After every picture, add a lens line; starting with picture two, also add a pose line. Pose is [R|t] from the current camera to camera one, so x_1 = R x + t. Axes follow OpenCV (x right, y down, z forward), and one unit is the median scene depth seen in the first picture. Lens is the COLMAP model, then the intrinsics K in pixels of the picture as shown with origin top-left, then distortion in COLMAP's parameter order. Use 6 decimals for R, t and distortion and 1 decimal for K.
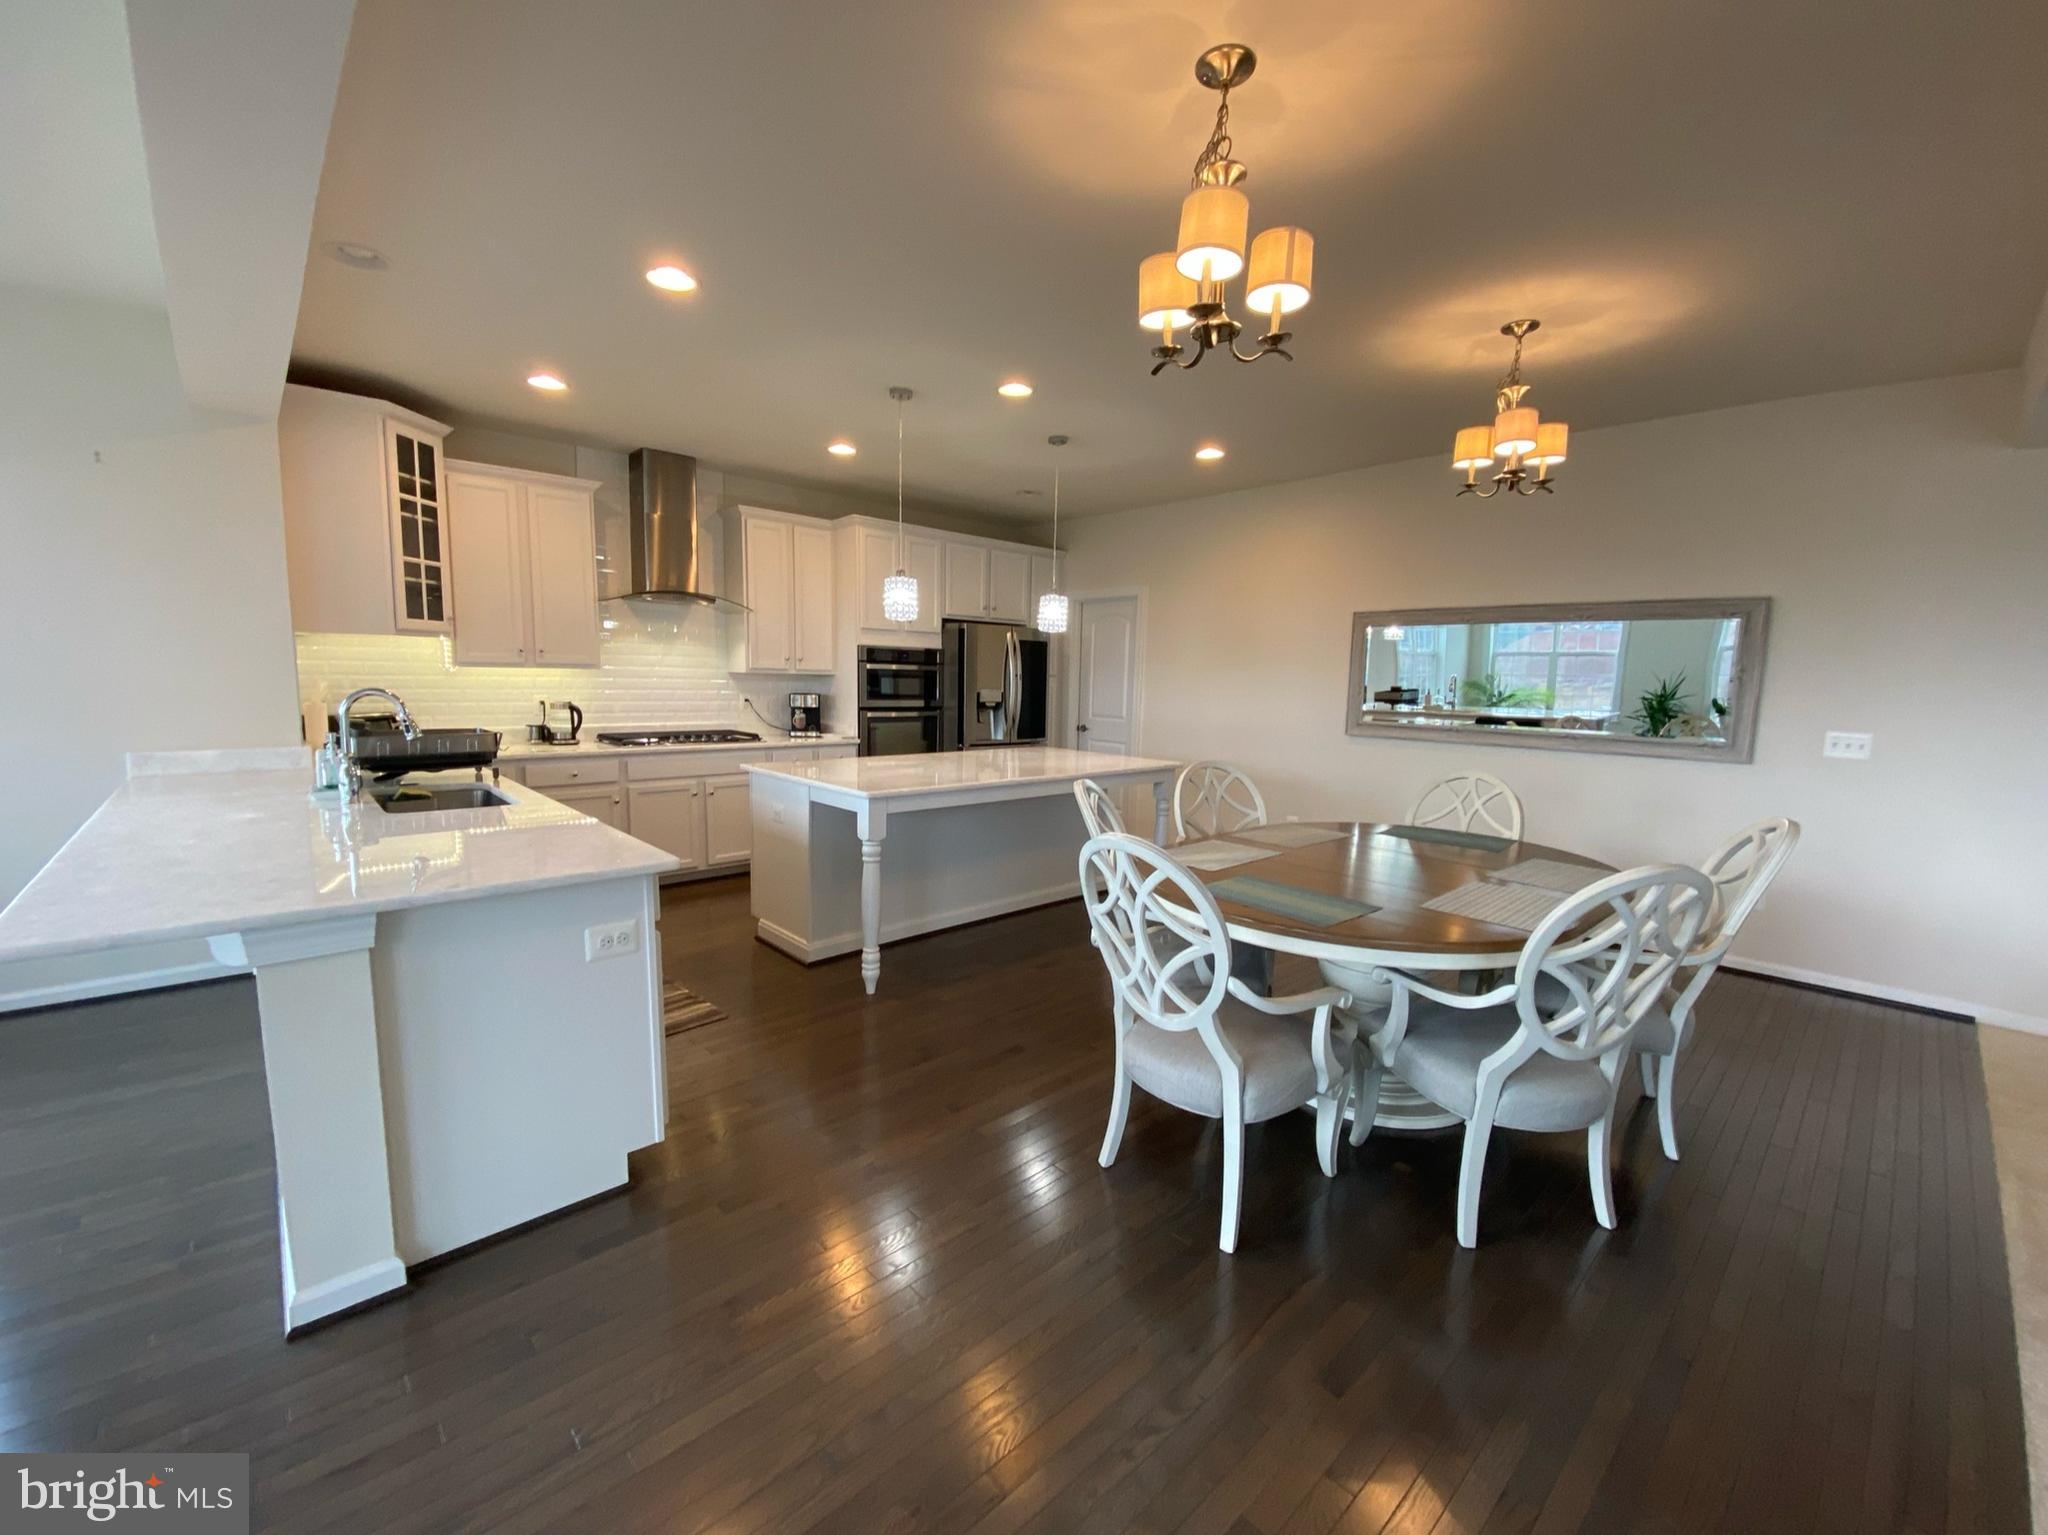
lens RADIAL K [[823.7, 0, 1024.0], [0, 823.7, 767.5], [0, 0, 1]] dist [0.002491, -0.014544]
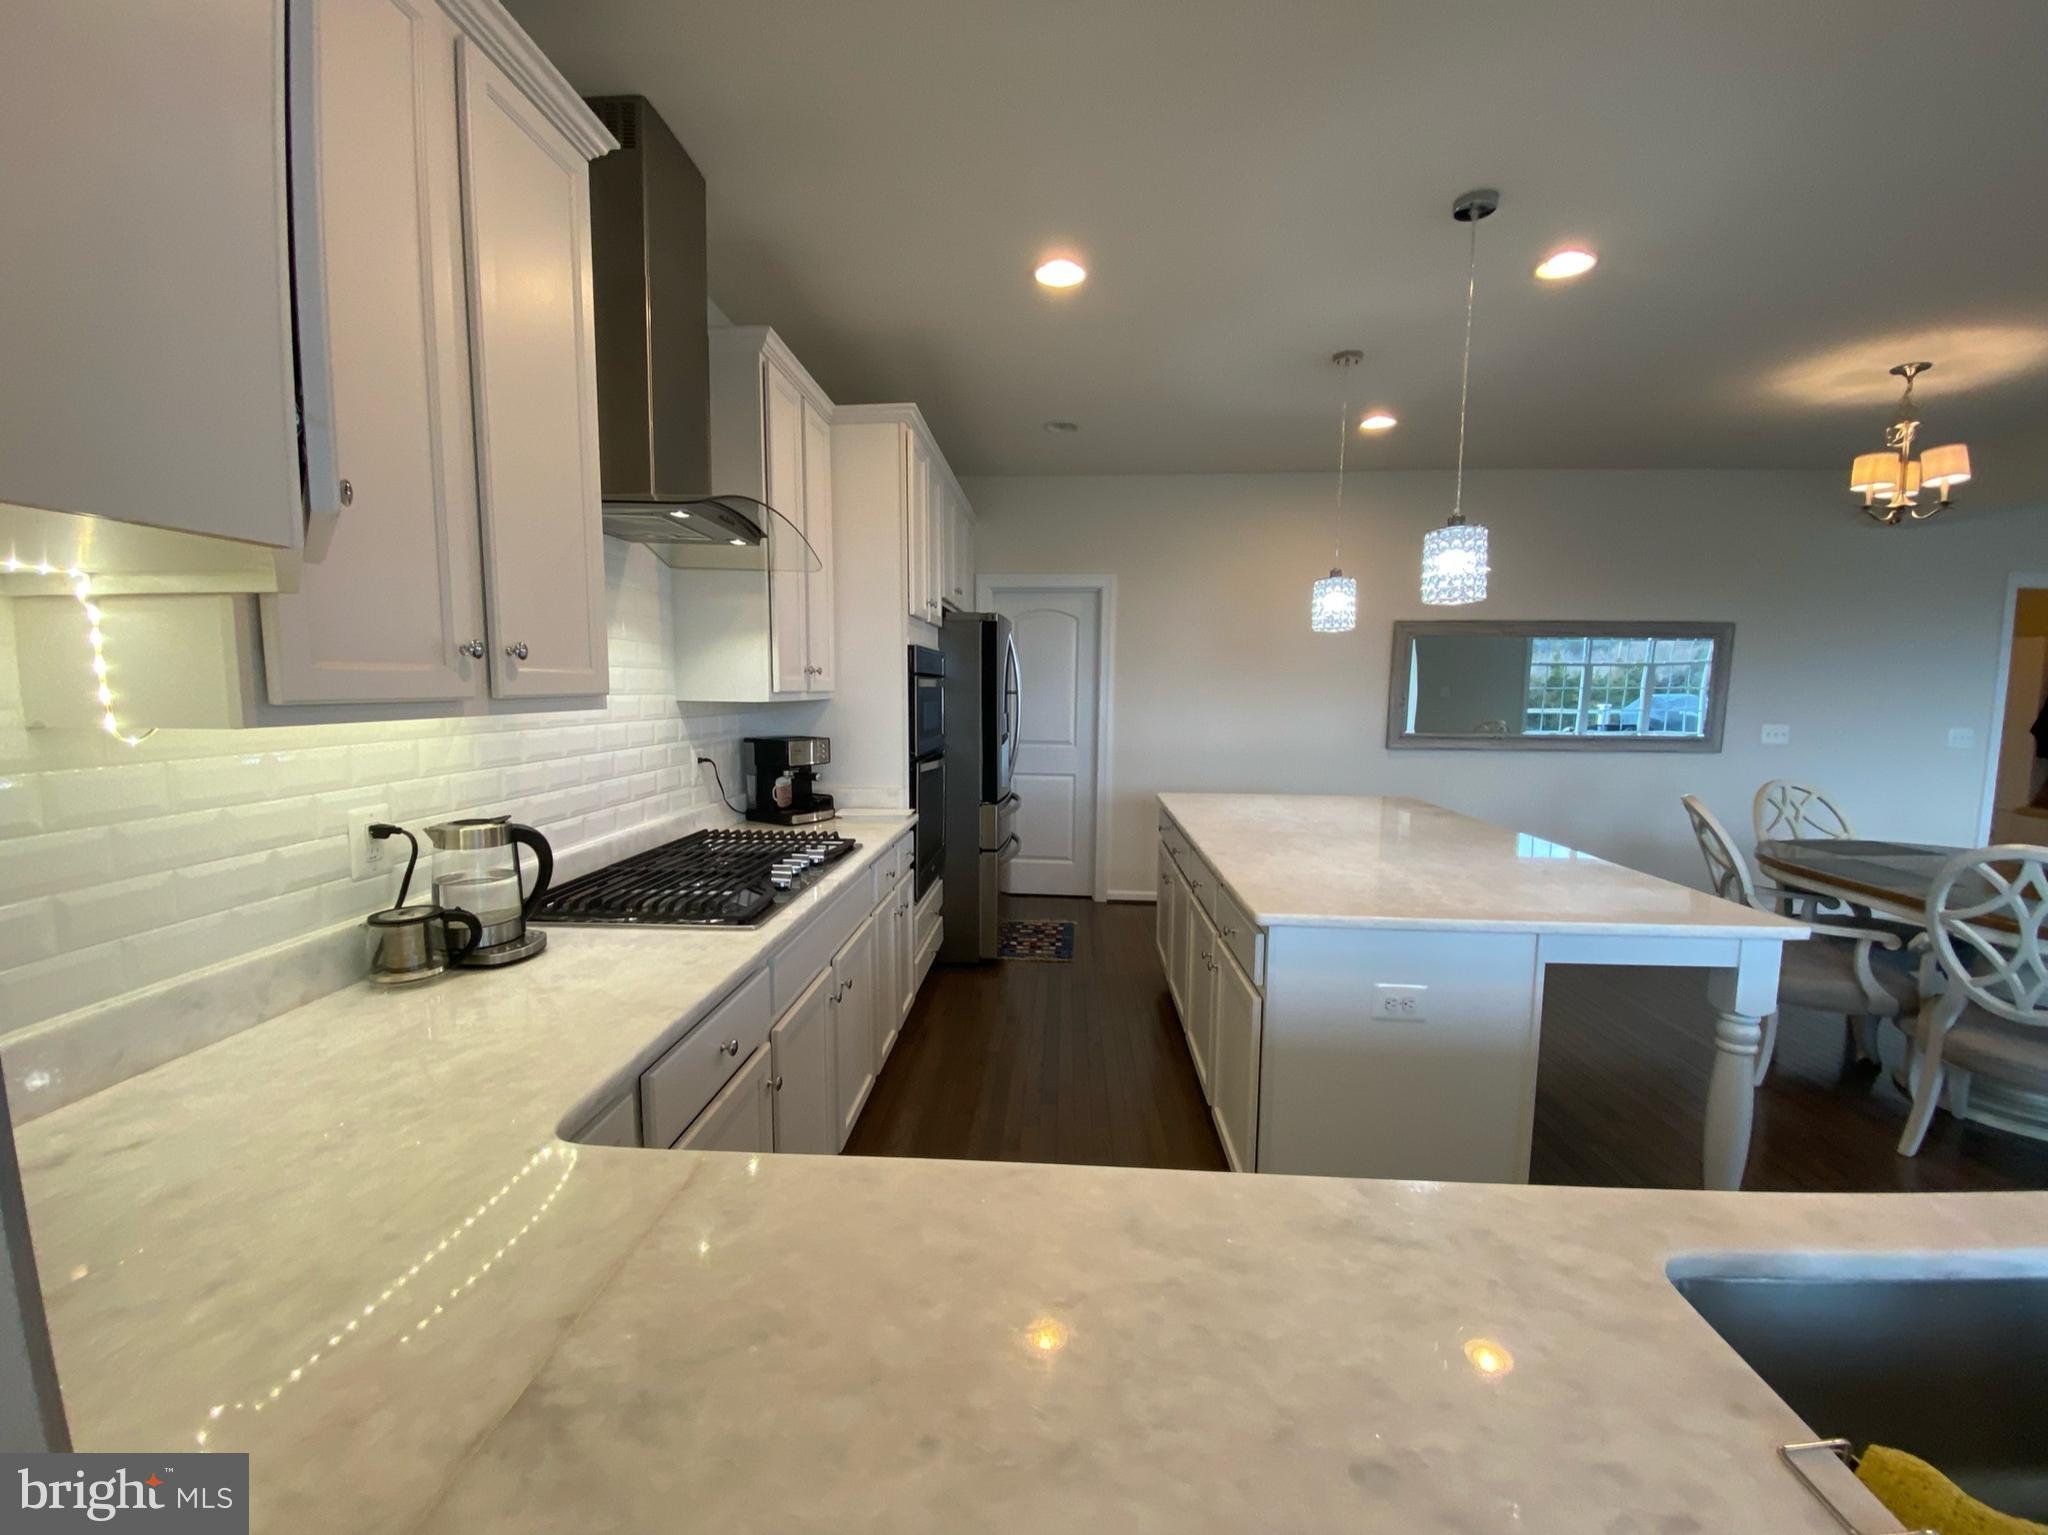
lens RADIAL K [[823.7, 0, 1024.0], [0, 823.7, 767.5], [0, 0, 1]] dist [0.002491, -0.014544]
pose [[0.734605, -0.083472, 0.673341, -0.789675], [0.087764, 0.995756, 0.027692, -0.114261], [-0.672795, 0.038752, 0.738813, 0.804322]]
